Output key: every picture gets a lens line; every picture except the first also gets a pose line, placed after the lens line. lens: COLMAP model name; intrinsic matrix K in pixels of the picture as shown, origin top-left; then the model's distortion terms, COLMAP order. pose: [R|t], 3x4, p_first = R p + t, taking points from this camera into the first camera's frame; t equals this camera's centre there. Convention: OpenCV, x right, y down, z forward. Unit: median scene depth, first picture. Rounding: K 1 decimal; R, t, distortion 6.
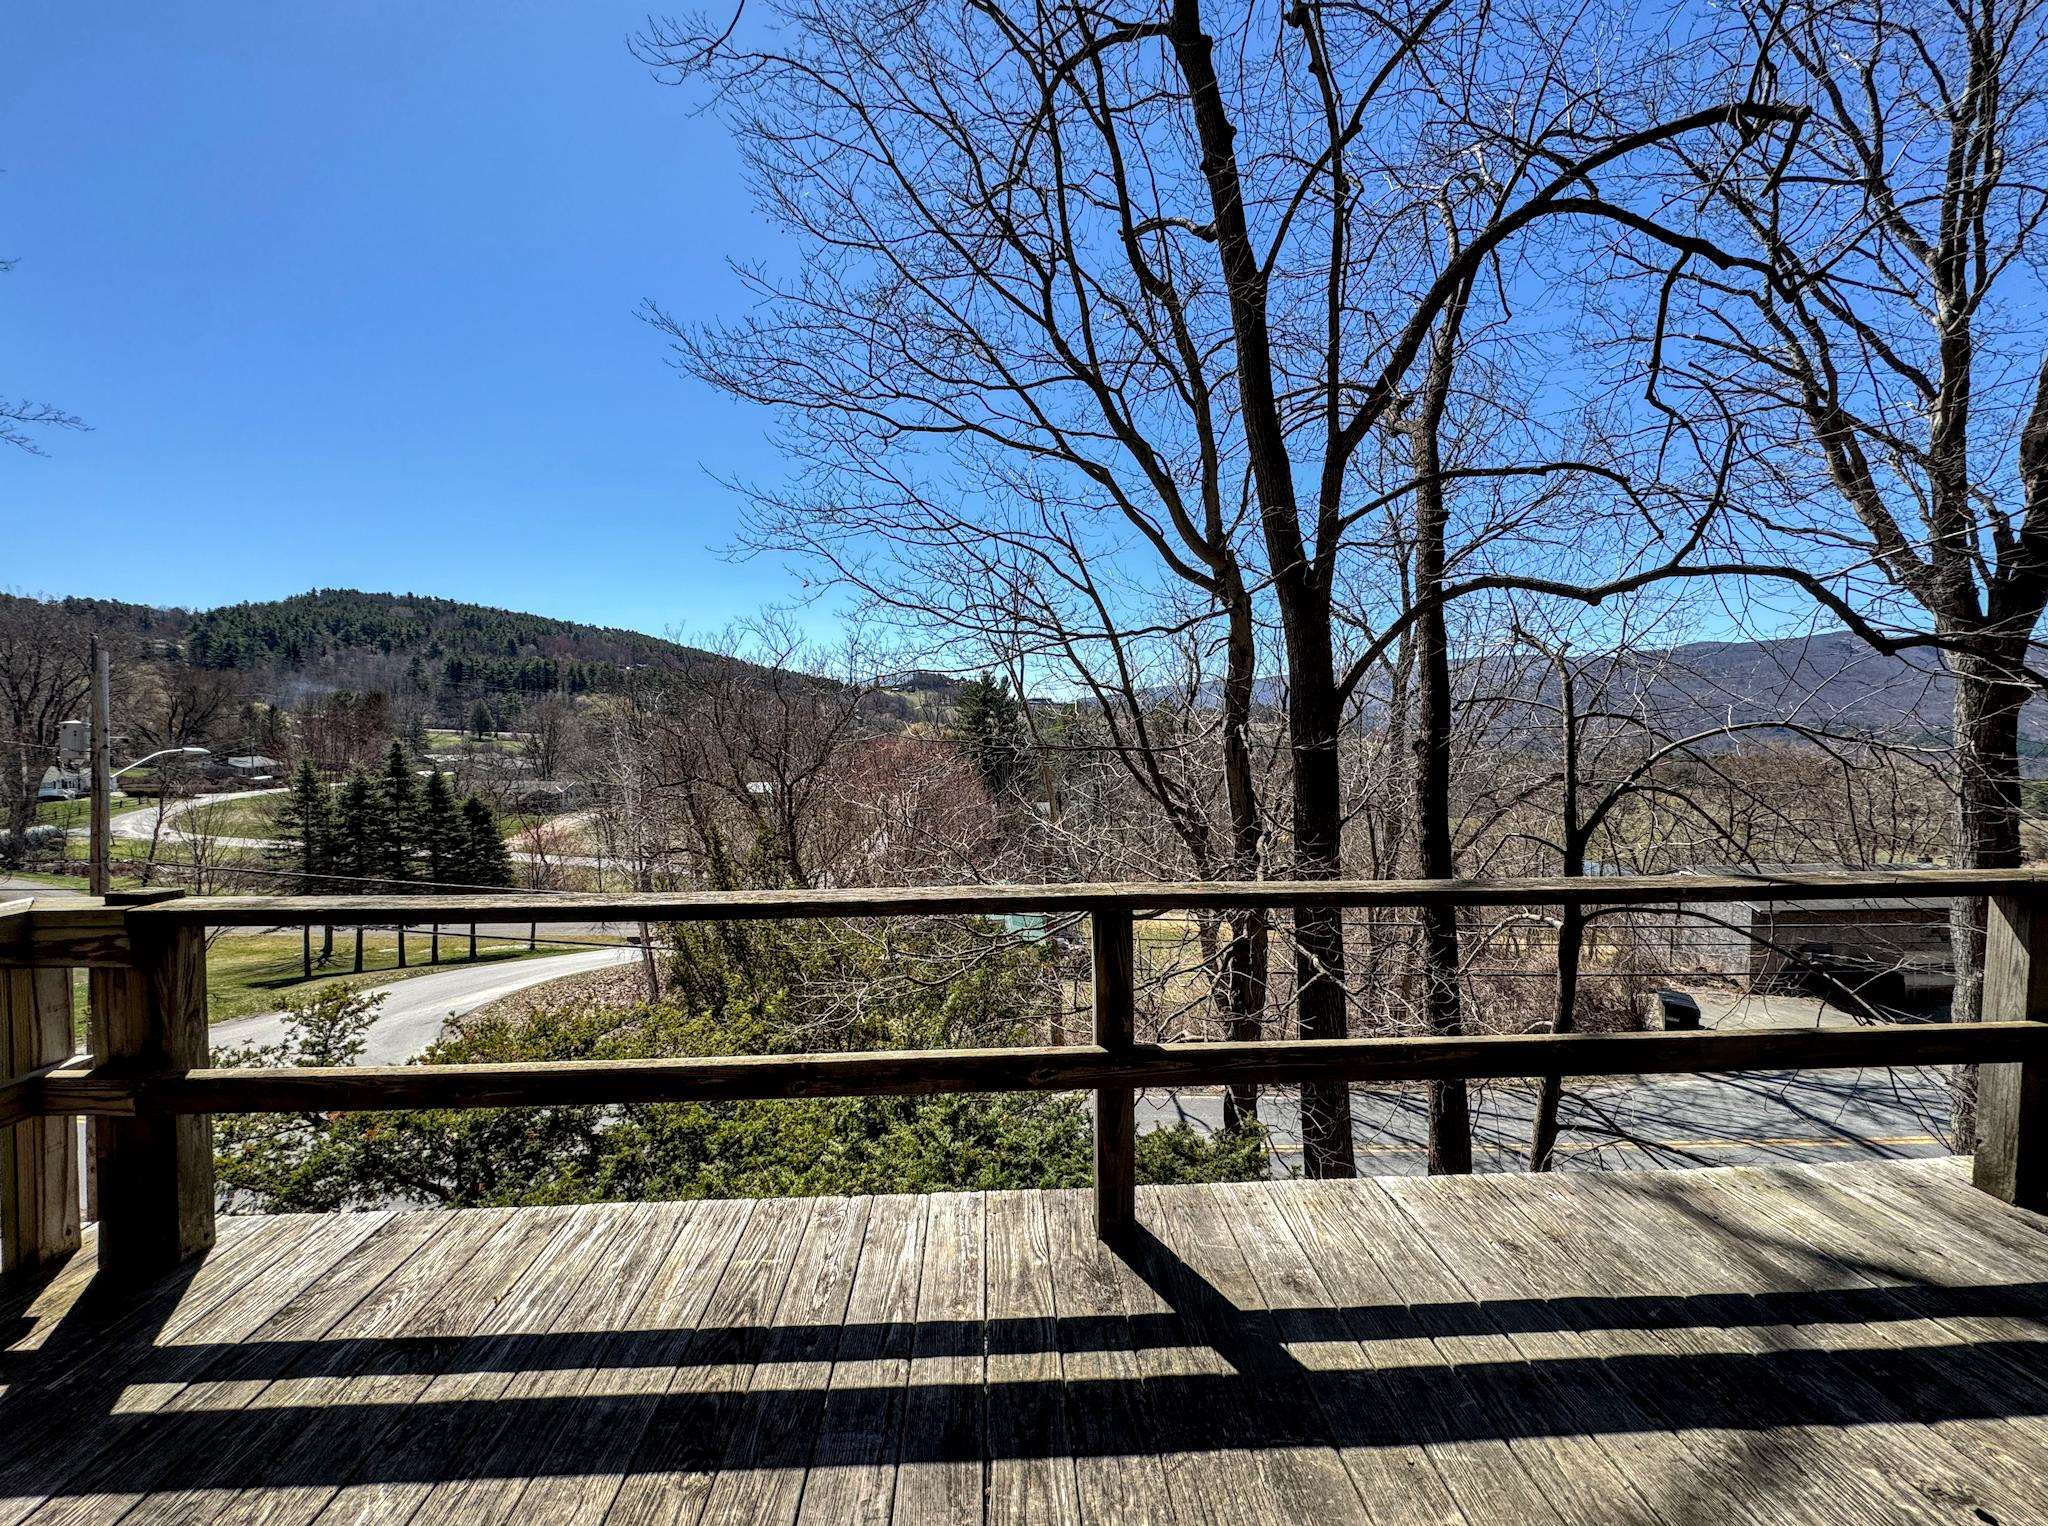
lens RADIAL K [[816.1, 0, 1021.7], [0, 816.1, 758.3], [0, 0, 1]] dist [-0.000309, -0.000019]
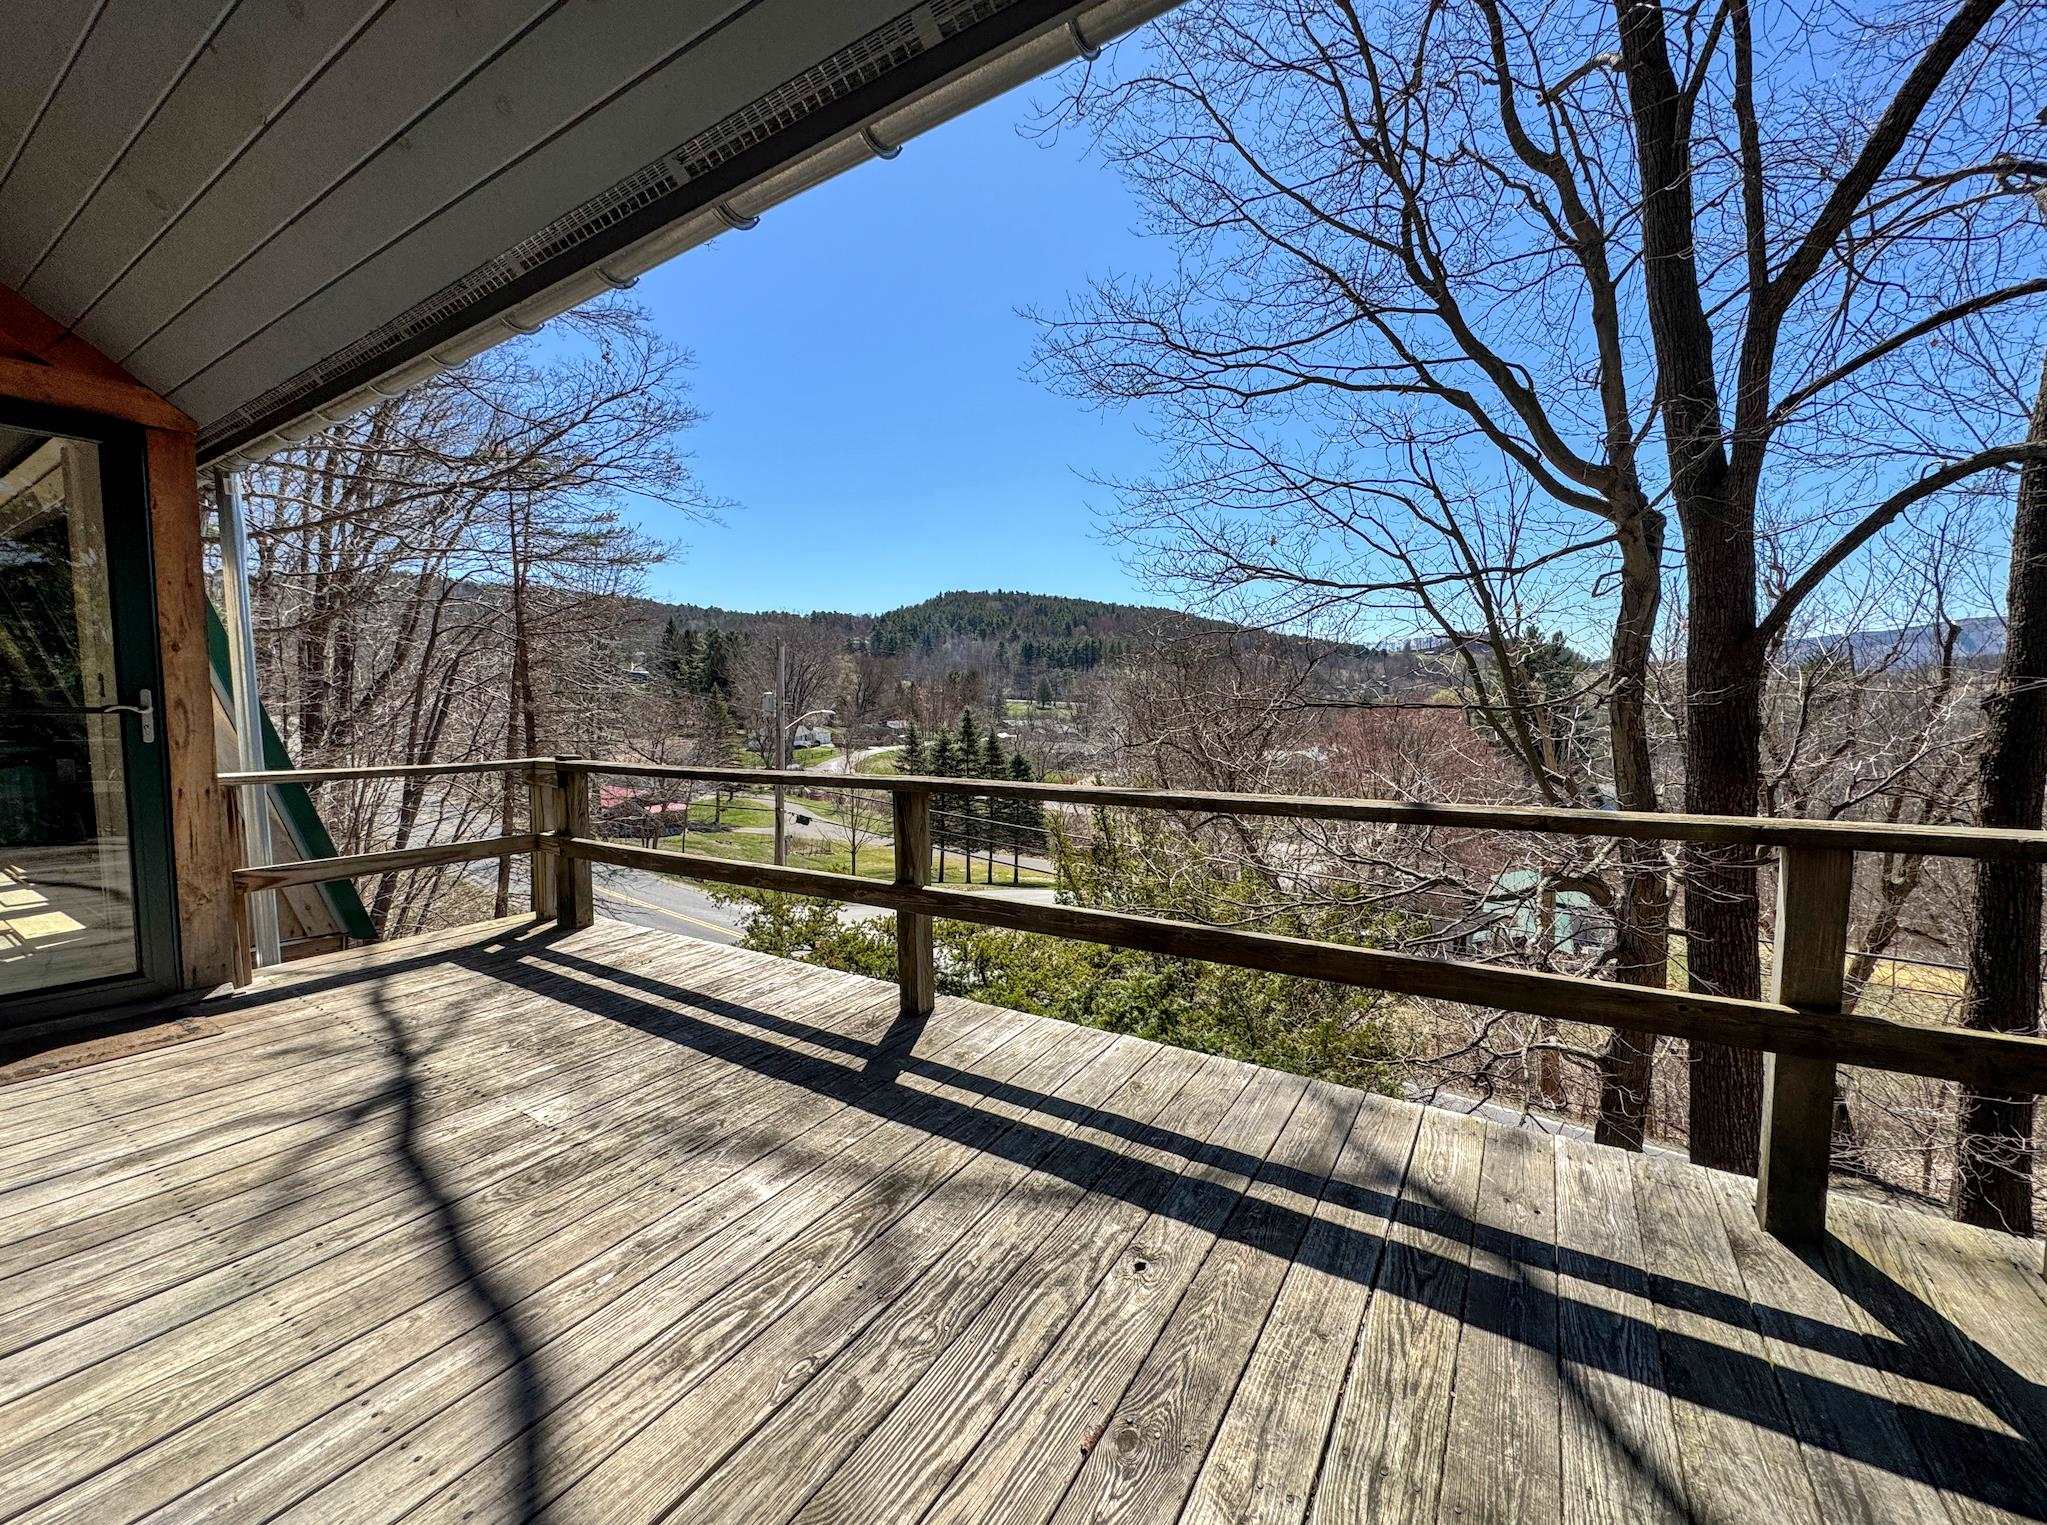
lens RADIAL K [[815.7, 0, 1021.2], [0, 815.7, 757.8], [0, 0, 1]] dist [-0.000309, -0.000019]
pose [[0.817662, 0.034570, -0.574659, 0.334688], [-0.012717, 0.999036, 0.042006, 0.016885], [0.575558, -0.027039, 0.817314, -0.024397]]
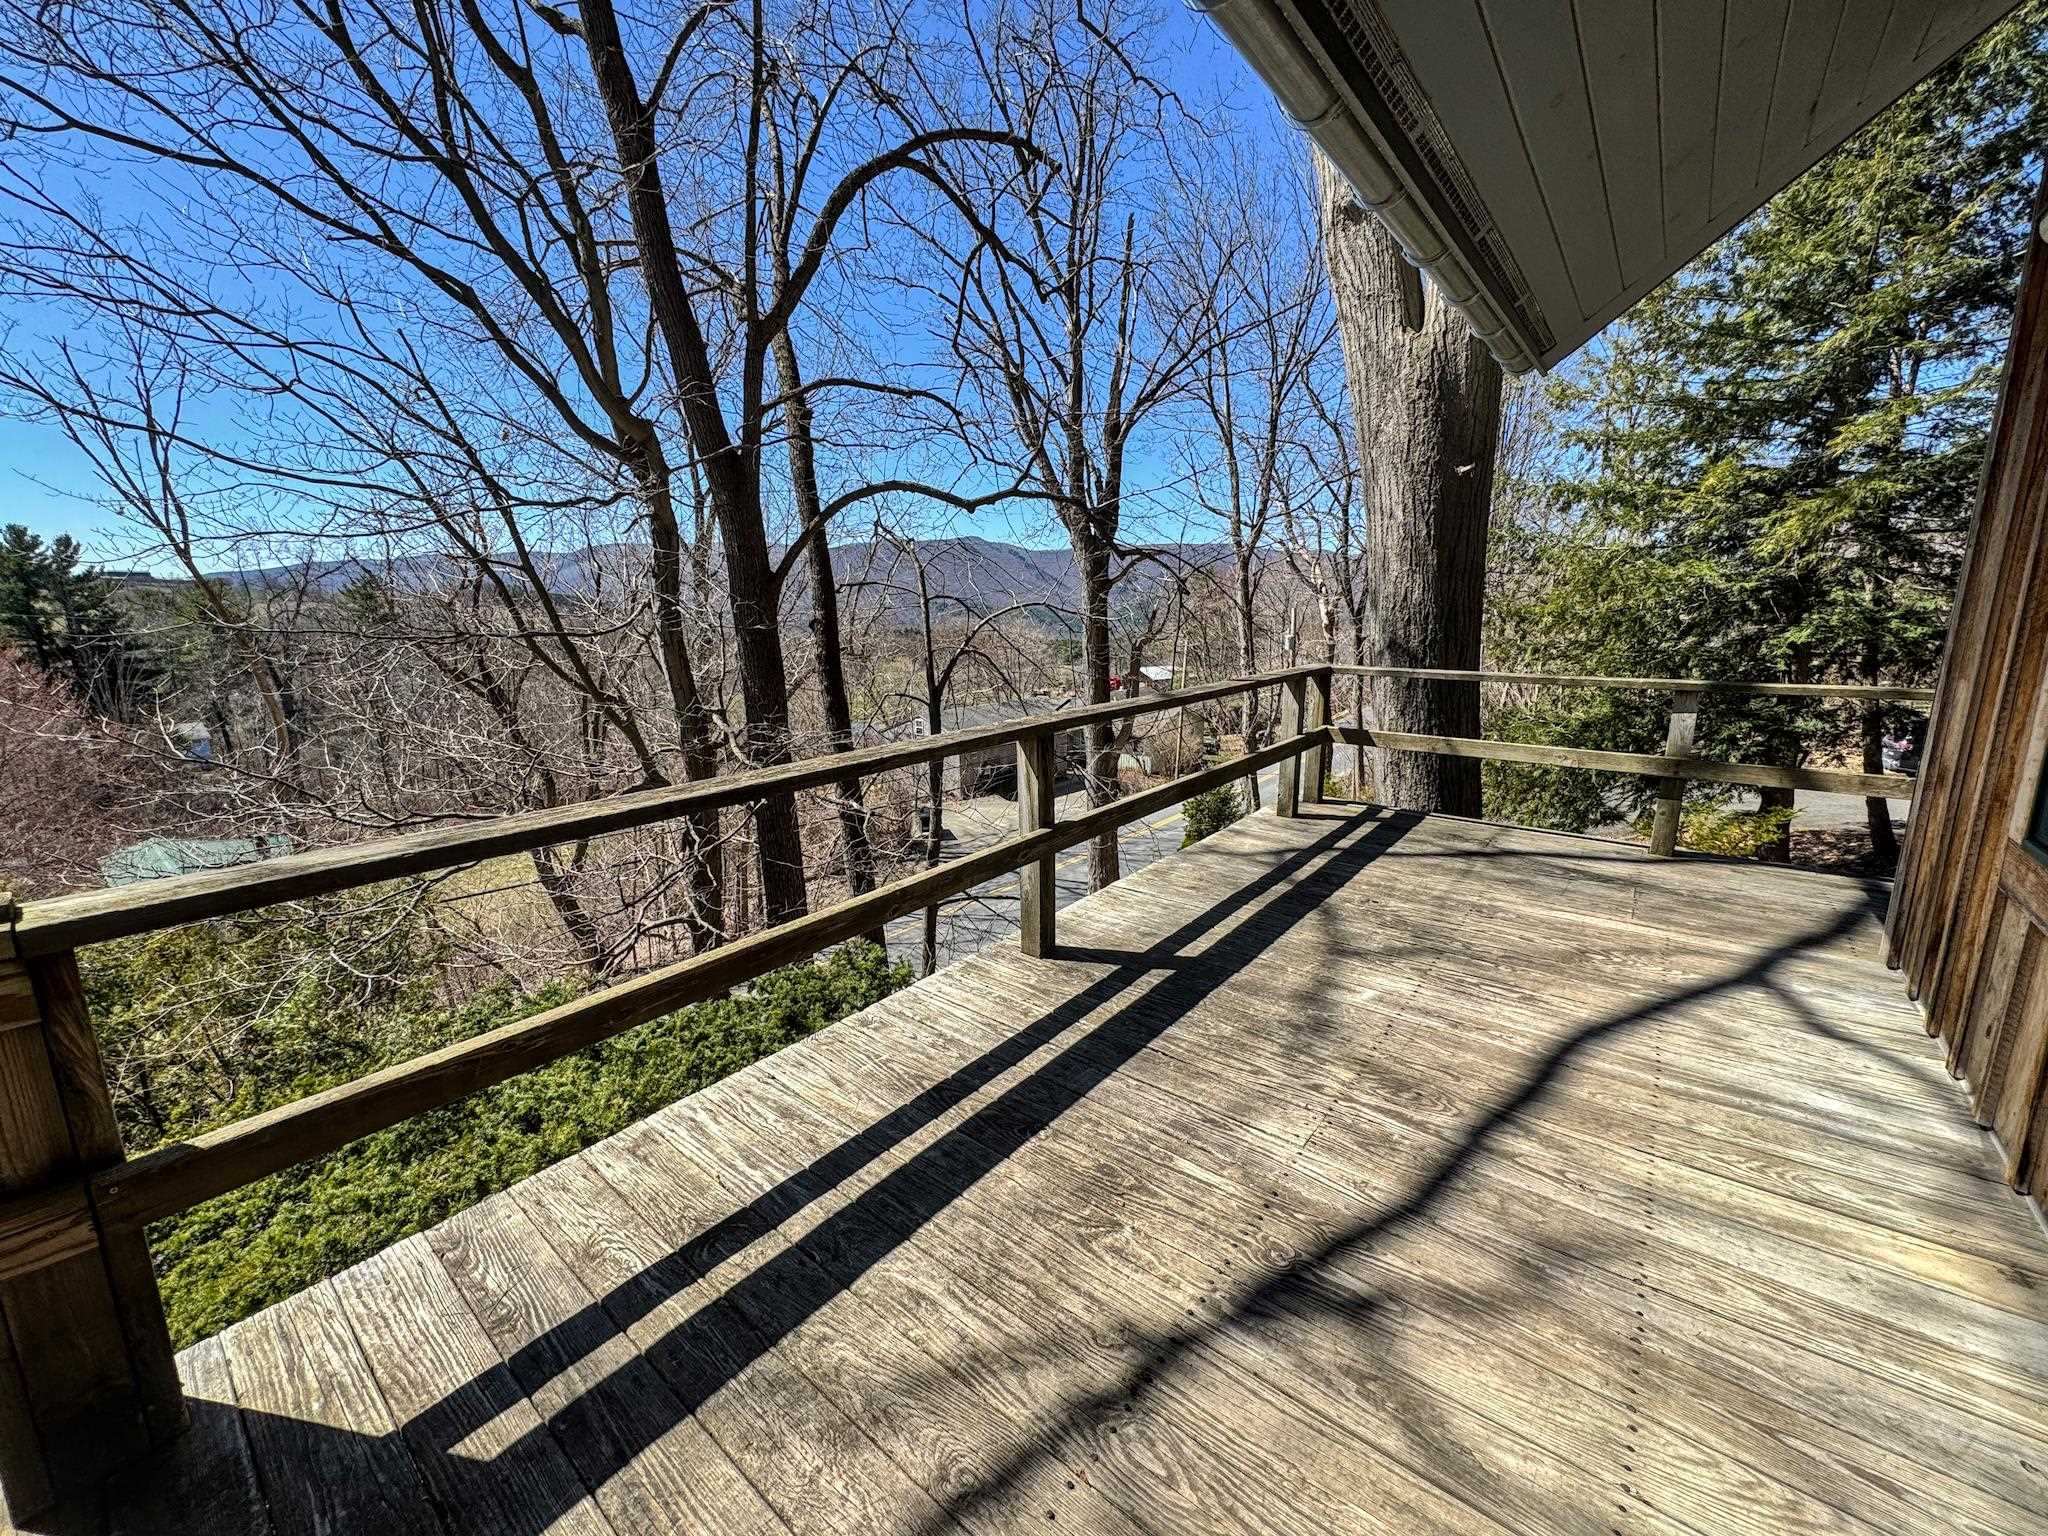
lens RADIAL K [[814.6, 0, 1029.5], [0, 814.6, 754.4], [0, 0, 1]] dist [-0.000779, -0.000036]
pose [[0.661735, -0.141259, 0.736310, -0.281178], [0.039094, 0.987255, 0.154268, 0.000174], [-0.748718, -0.073299, 0.658824, 0.024475]]
